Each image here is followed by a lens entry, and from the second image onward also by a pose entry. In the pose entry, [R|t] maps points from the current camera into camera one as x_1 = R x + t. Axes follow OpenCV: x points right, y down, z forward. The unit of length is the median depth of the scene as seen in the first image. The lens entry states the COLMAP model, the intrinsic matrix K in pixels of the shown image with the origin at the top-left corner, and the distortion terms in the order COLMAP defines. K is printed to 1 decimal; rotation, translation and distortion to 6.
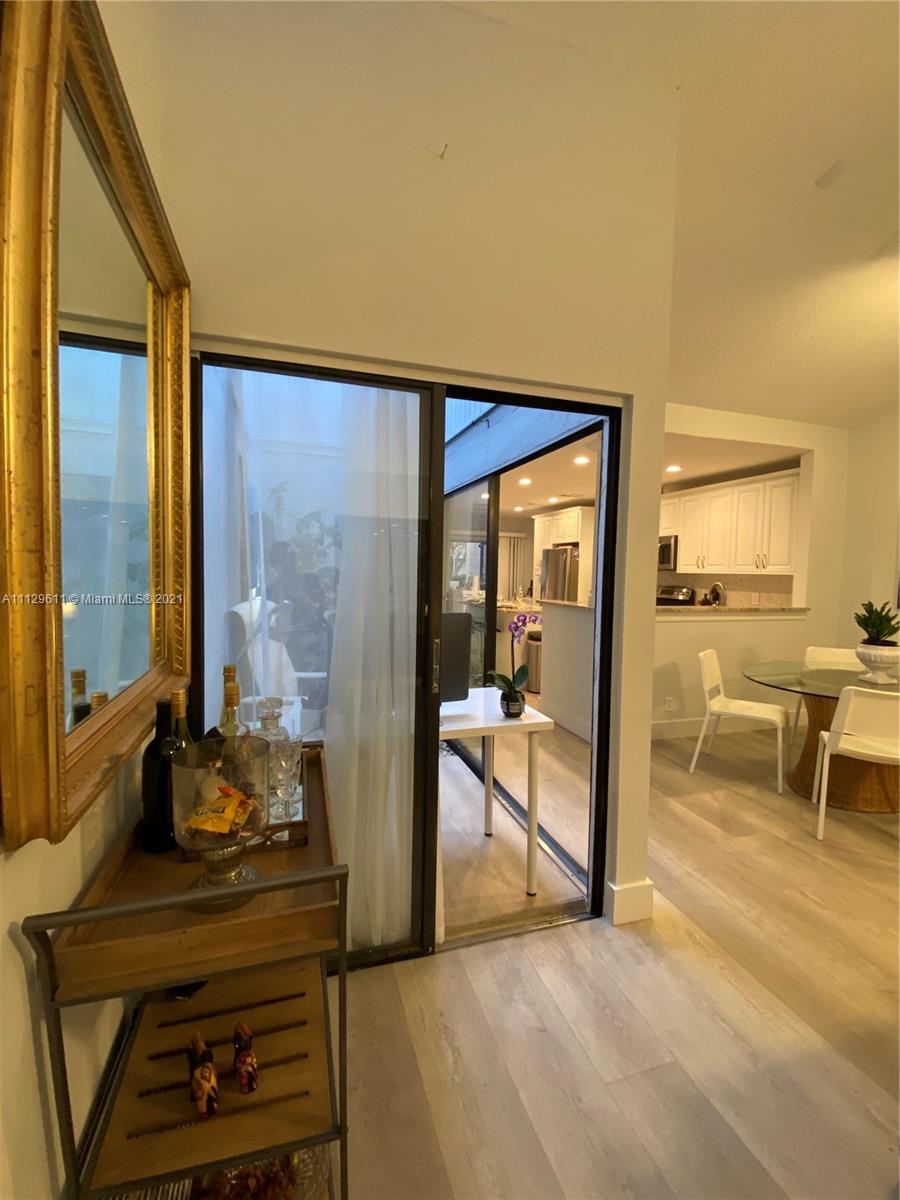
lens RADIAL K [[480.6, 0, 446.6], [0, 480.6, 598.0], [0, 0, 1]] dist [0.008426, -0.014665]
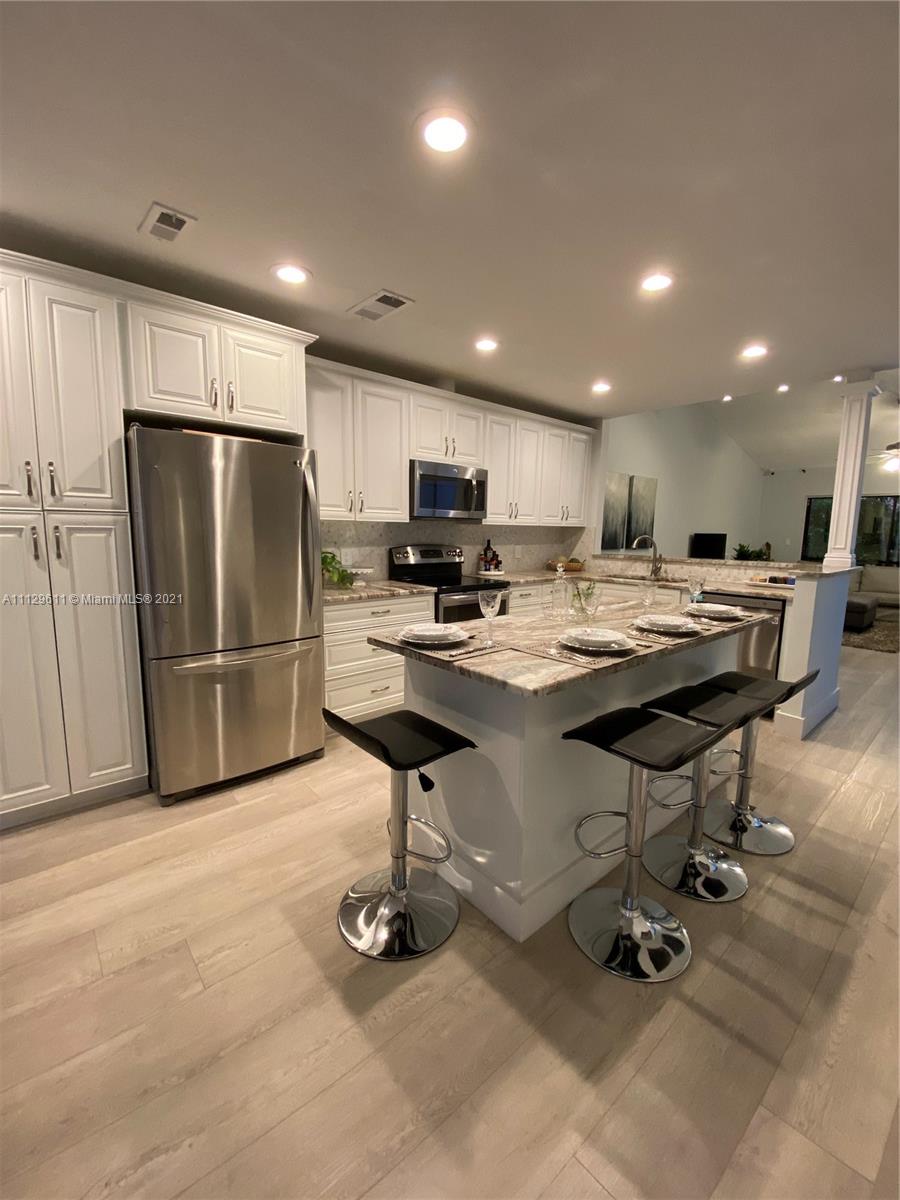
lens RADIAL K [[480.6, 0, 456.8], [0, 480.6, 601.9], [0, 0, 1]] dist [0.008426, -0.014665]
pose [[-0.423465, -0.163659, 0.891007, -0.160460], [0.029352, 0.980551, 0.194057, -0.087731], [-0.905437, 0.108329, -0.410426, 1.492683]]
